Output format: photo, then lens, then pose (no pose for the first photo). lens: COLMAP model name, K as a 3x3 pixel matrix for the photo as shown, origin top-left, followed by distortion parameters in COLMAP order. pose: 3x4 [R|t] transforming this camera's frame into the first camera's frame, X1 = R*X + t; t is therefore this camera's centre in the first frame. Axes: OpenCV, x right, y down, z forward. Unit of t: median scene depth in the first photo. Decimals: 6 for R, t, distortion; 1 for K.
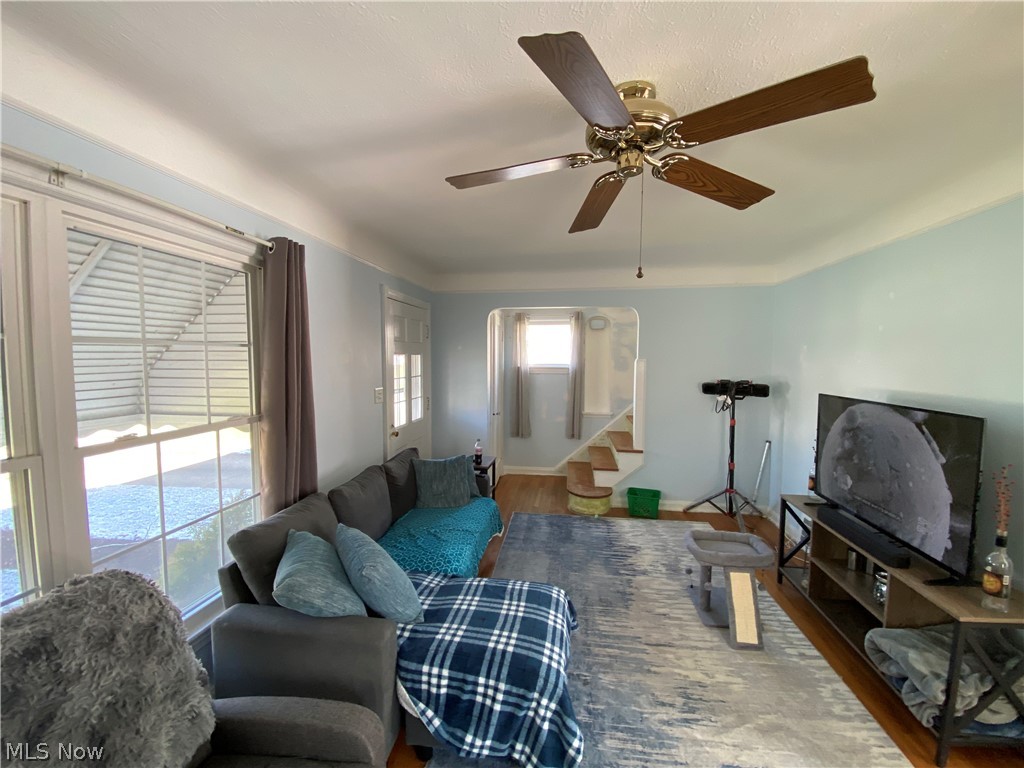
lens RADIAL K [[414.5, 0, 517.1], [0, 414.5, 380.0], [0, 0, 1]] dist [-0.014806, -0.002746]
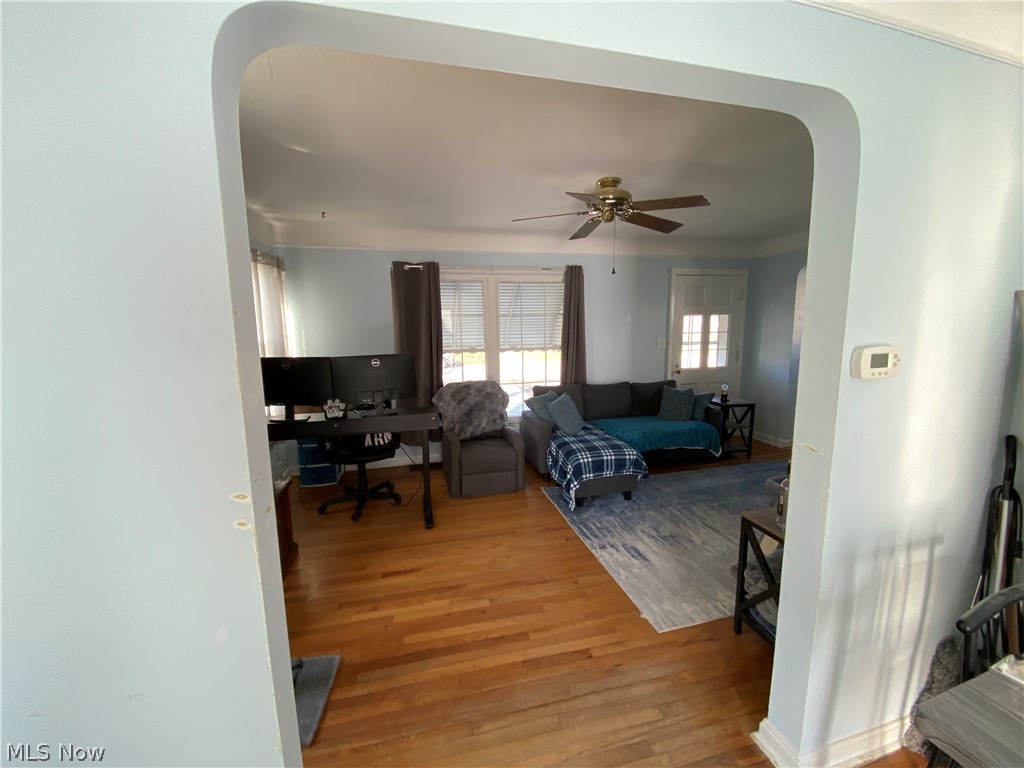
lens RADIAL K [[414.5, 0, 508.5], [0, 414.5, 387.4], [0, 0, 1]] dist [-0.014806, -0.002746]
pose [[0.362863, 0.126232, -0.923253, 1.342741], [-0.028196, 0.991816, 0.124524, 0.034849], [0.931416, -0.019153, 0.363452, -0.112466]]
